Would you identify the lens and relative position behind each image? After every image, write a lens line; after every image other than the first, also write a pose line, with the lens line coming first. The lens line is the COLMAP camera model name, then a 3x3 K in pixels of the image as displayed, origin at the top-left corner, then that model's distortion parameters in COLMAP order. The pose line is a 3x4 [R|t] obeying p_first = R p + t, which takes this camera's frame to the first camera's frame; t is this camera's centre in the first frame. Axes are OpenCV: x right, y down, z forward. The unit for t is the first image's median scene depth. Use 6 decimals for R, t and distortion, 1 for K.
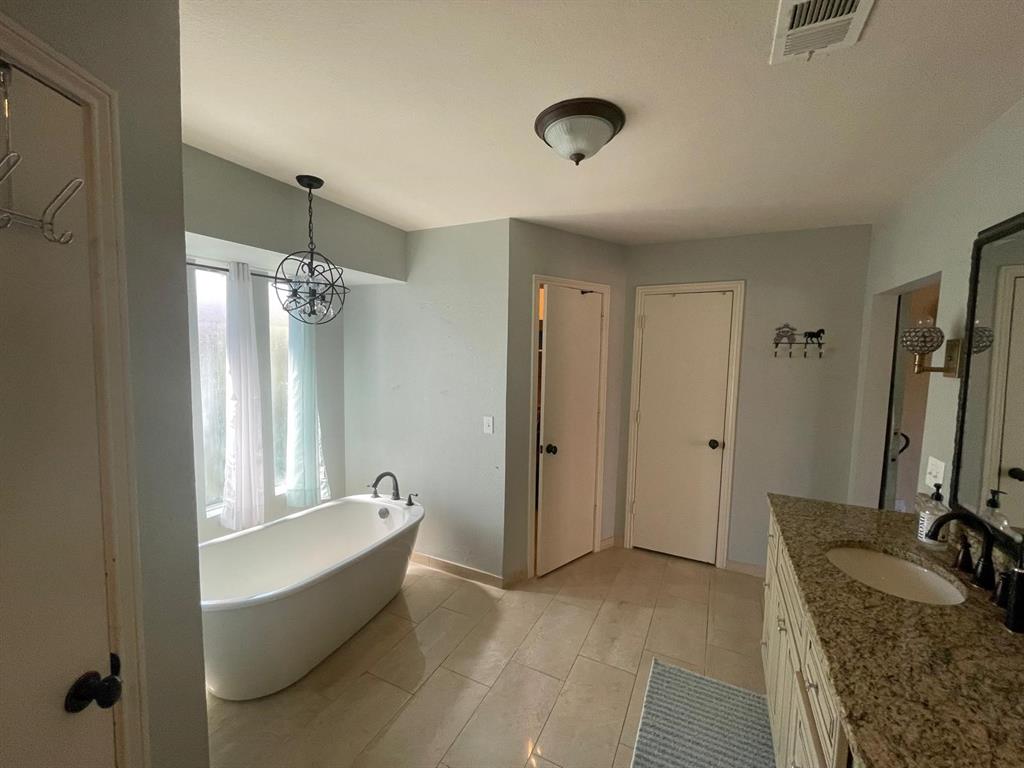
lens RADIAL K [[414.1, 0, 510.3], [0, 414.1, 382.2], [0, 0, 1]] dist [-0.002459, -0.000043]
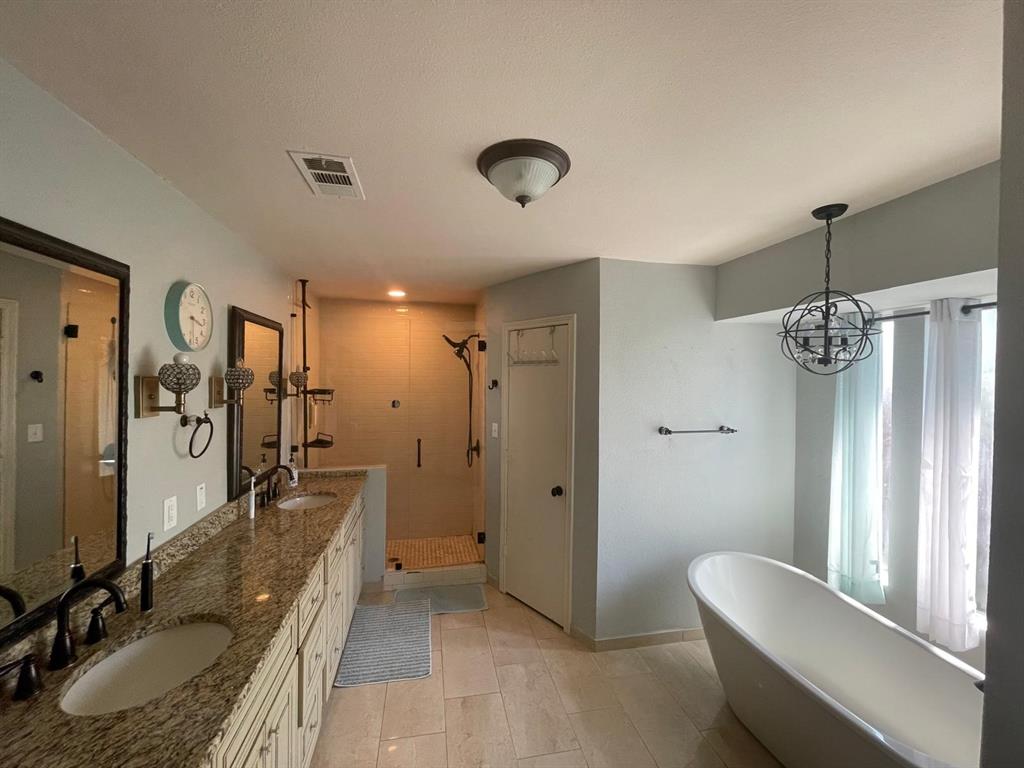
lens RADIAL K [[414.1, 0, 510.3], [0, 414.1, 382.2], [0, 0, 1]] dist [-0.002459, -0.000043]
pose [[-0.784870, -0.025496, -0.619135, 0.567956], [-0.079417, 0.995052, 0.059700, -0.128386], [0.614550, 0.096027, -0.783012, 1.301207]]
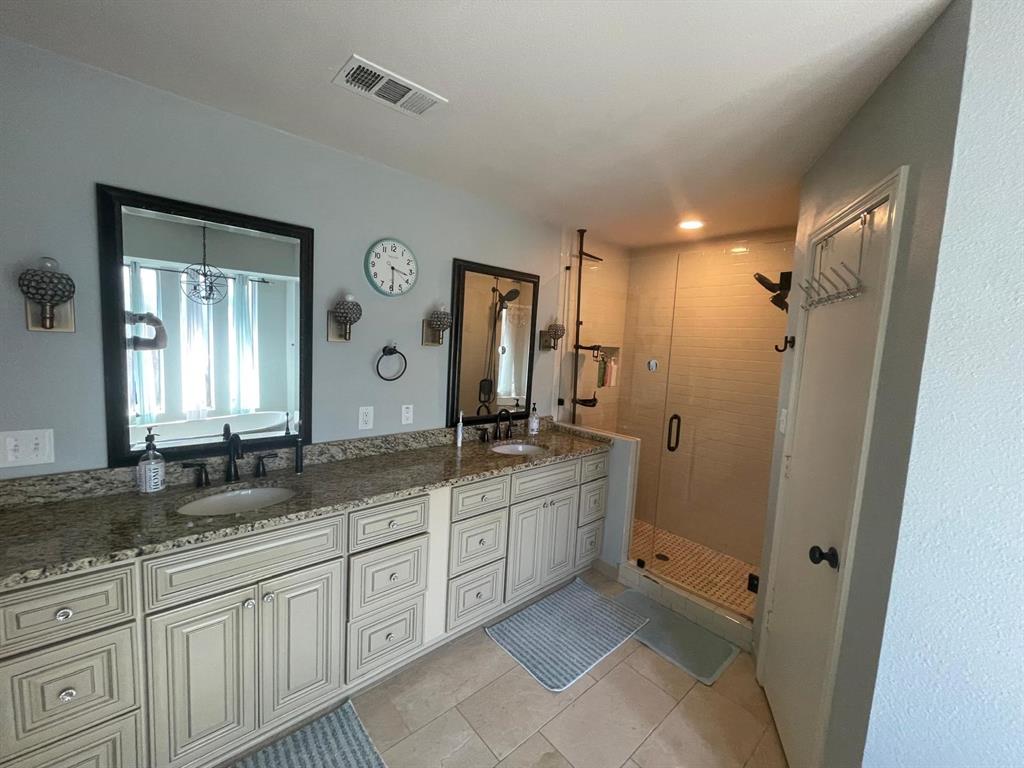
lens RADIAL K [[414.1, 0, 510.3], [0, 414.1, 382.2], [0, 0, 1]] dist [-0.002459, -0.000043]
pose [[-0.928726, -0.106614, 0.355107, -0.112425], [-0.043106, 0.982319, 0.182187, -0.077977], [-0.368251, 0.153894, -0.916901, 1.124773]]
